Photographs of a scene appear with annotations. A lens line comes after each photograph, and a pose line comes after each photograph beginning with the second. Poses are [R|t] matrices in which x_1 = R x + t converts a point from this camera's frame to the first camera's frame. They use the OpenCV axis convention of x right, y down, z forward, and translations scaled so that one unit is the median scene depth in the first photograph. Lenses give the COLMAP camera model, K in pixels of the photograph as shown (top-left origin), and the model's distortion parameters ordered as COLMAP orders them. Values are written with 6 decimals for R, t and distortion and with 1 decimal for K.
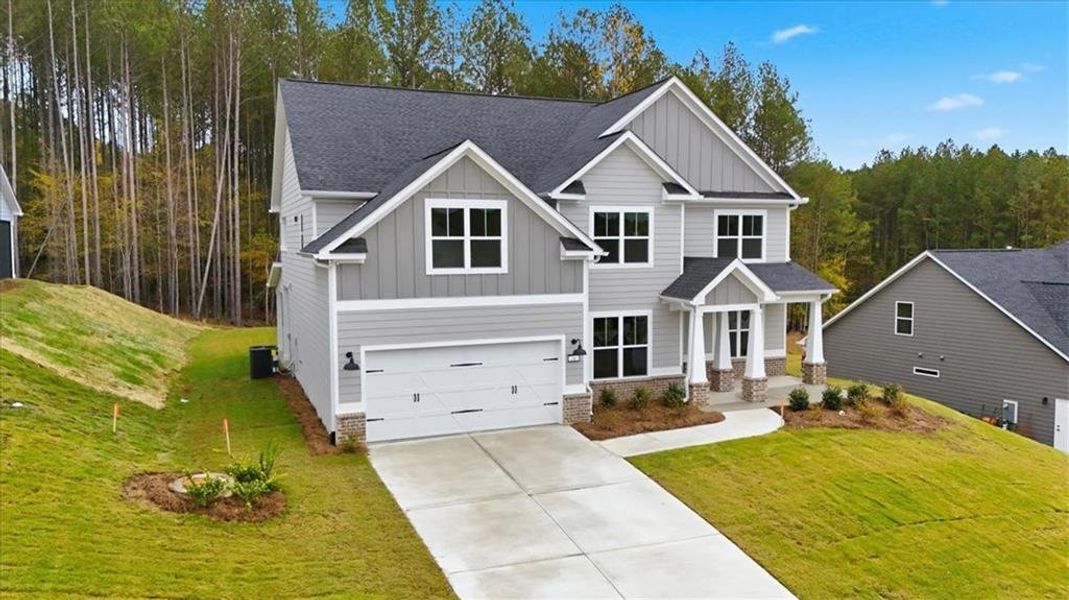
lens RADIAL K [[801.8, 0, 493.8], [0, 801.8, 301.7], [0, 0, 1]] dist [0.049195, -0.010038]
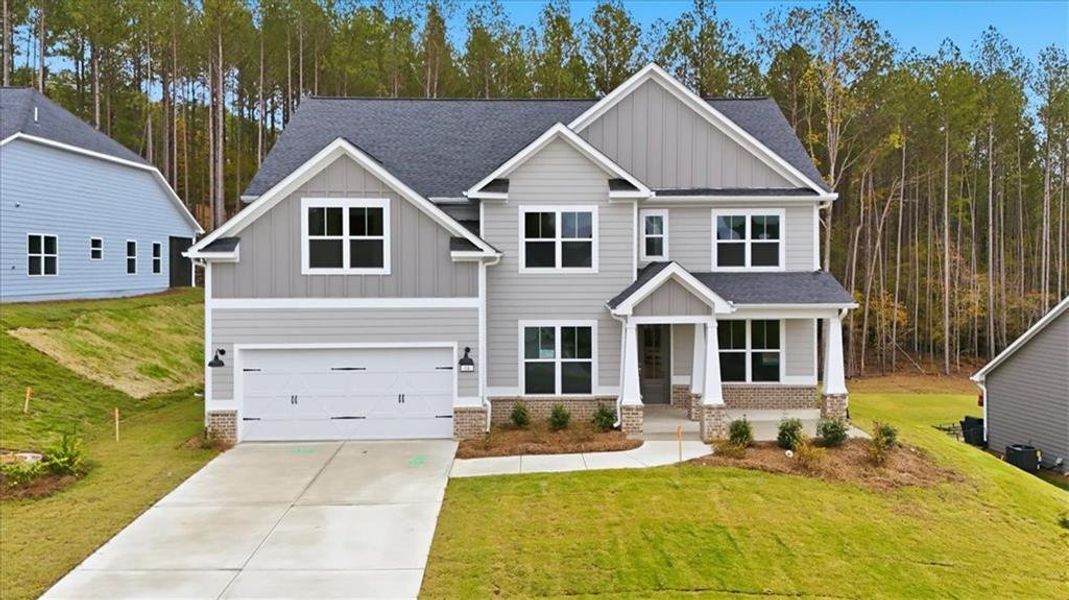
lens RADIAL K [[801.8, 0, 524.5], [0, 801.8, 276.9], [0, 0, 1]] dist [0.049195, -0.010038]
pose [[0.937412, 0.007825, -0.348136, 0.502225], [-0.029197, 0.997993, -0.056185, 0.016613], [0.346997, 0.062833, 0.935759, 0.159331]]
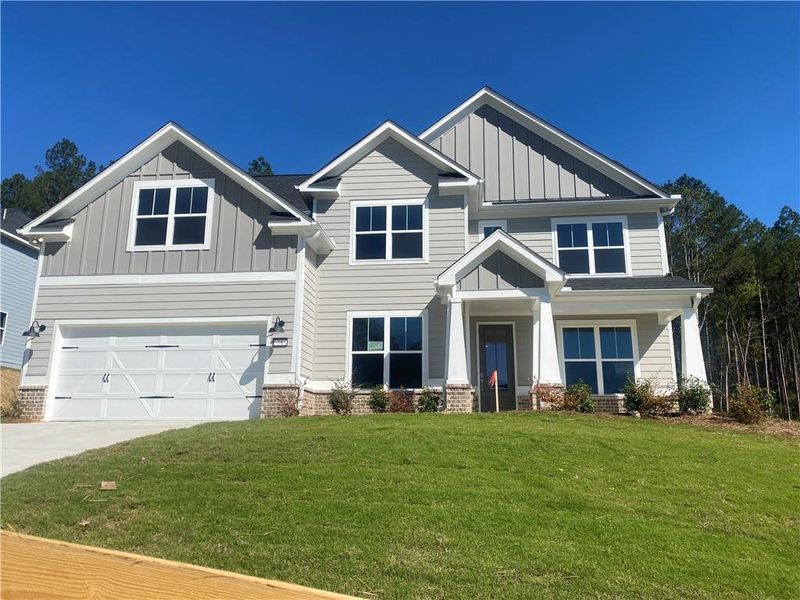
lens RADIAL K [[620.6, 0, 383.4], [0, 620.6, 297.2], [0, 0, 1]] dist [0.016189, -0.004434]
pose [[0.891146, -0.087513, -0.445197, 0.523918], [-0.053300, 0.954237, -0.294265, 0.224878], [0.450575, 0.285962, 0.845700, 0.487066]]
